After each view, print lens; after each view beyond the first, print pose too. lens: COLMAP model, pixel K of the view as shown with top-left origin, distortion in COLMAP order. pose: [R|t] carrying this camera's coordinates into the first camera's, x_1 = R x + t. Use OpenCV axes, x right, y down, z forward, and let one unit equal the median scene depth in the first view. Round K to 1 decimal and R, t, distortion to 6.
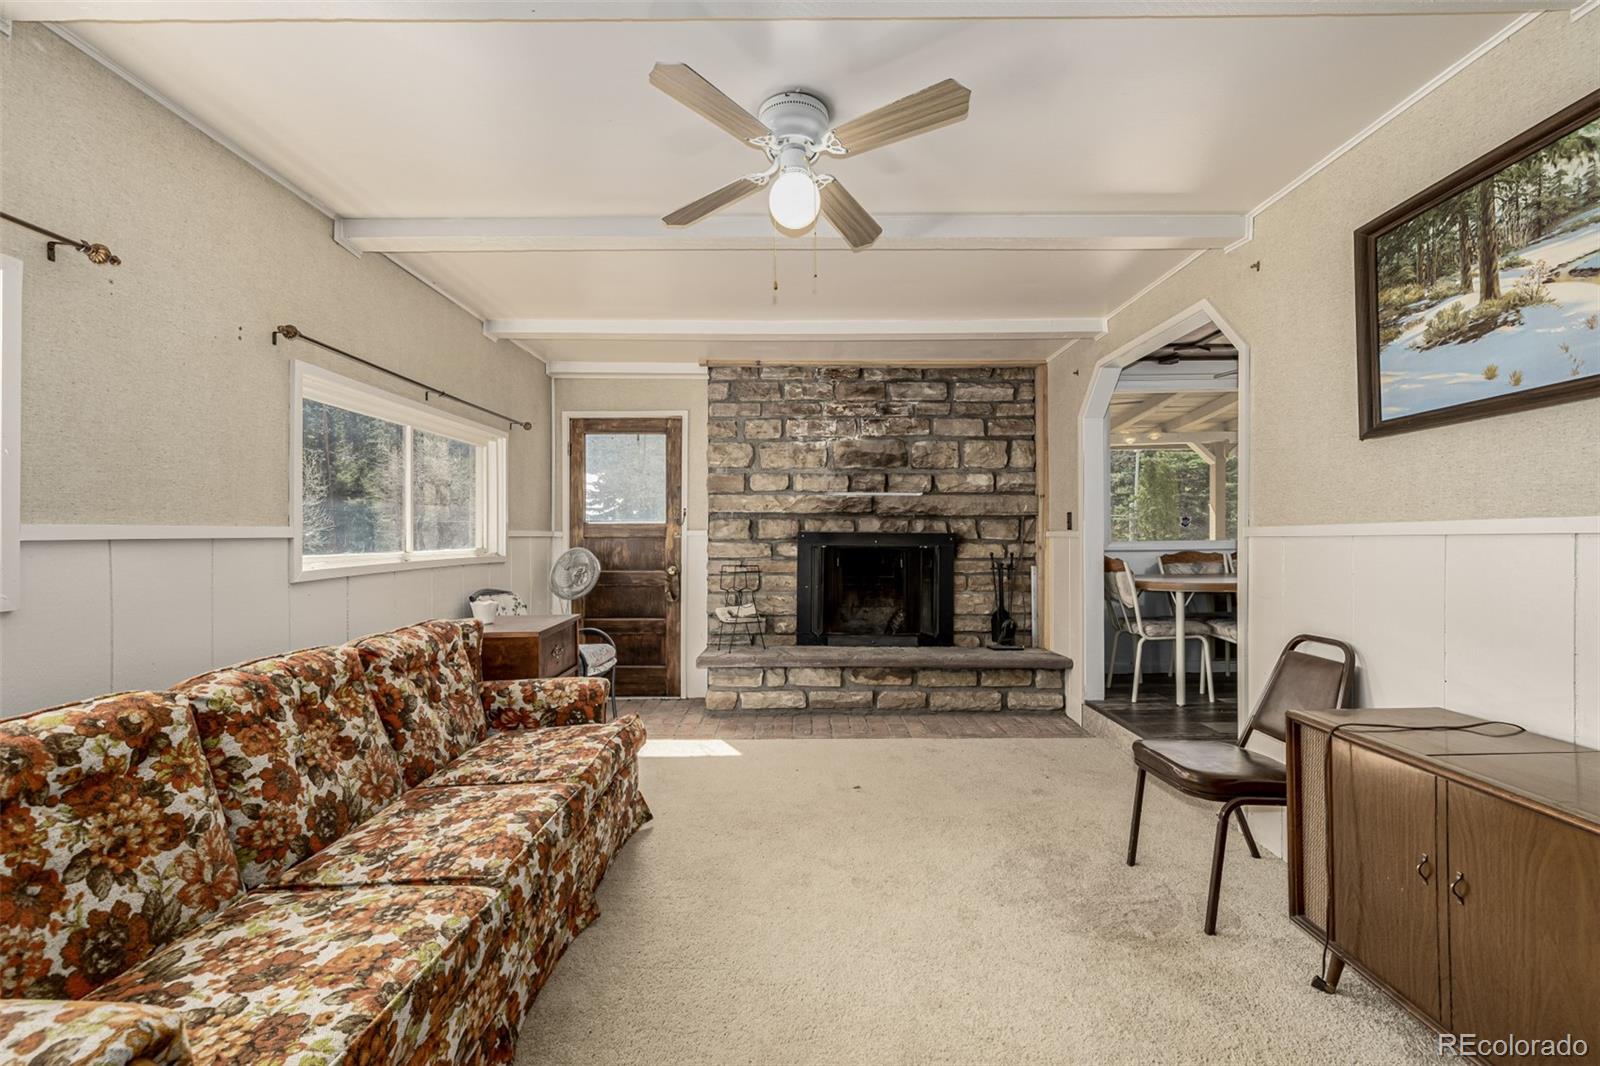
lens RADIAL K [[681.8, 0, 802.4], [0, 681.8, 532.9], [0, 0, 1]] dist [0.001207, -0.000118]
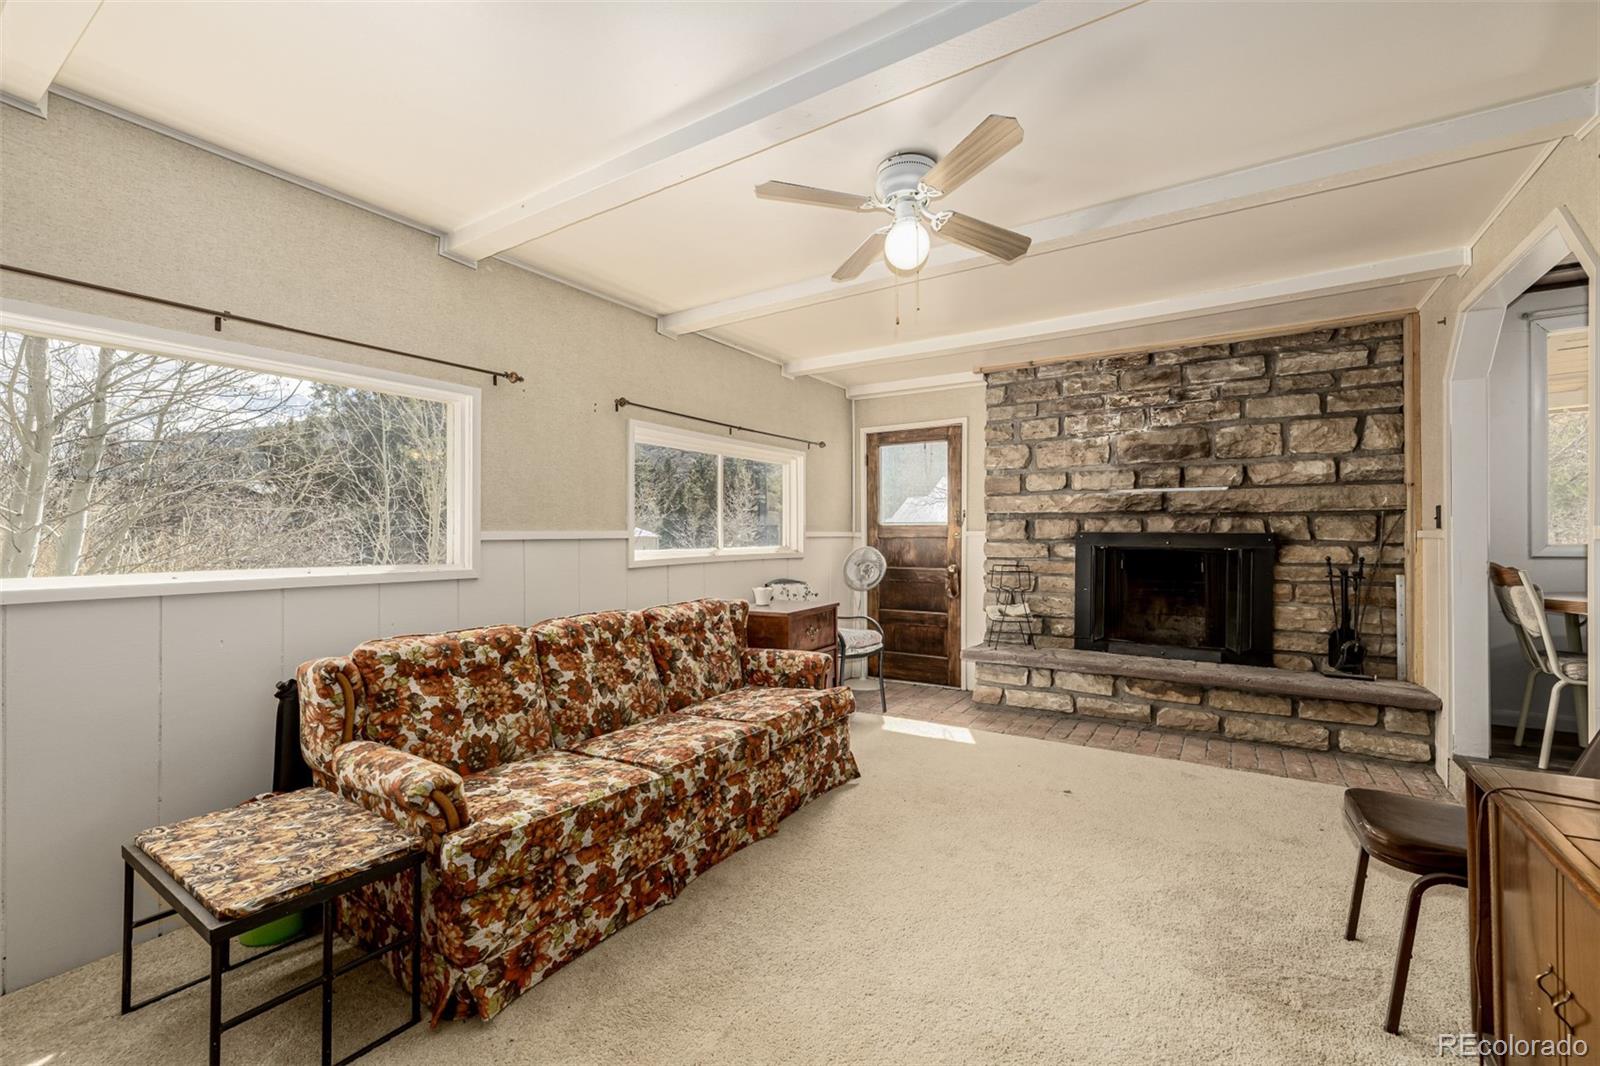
lens RADIAL K [[681.8, 0, 800.4], [0, 681.8, 532.7], [0, 0, 1]] dist [0.001207, -0.000118]
pose [[0.837416, -0.002458, -0.546560, 0.312821], [0.003095, 0.999995, 0.000245, -0.003538], [0.546557, -0.001897, 0.837420, -0.039173]]
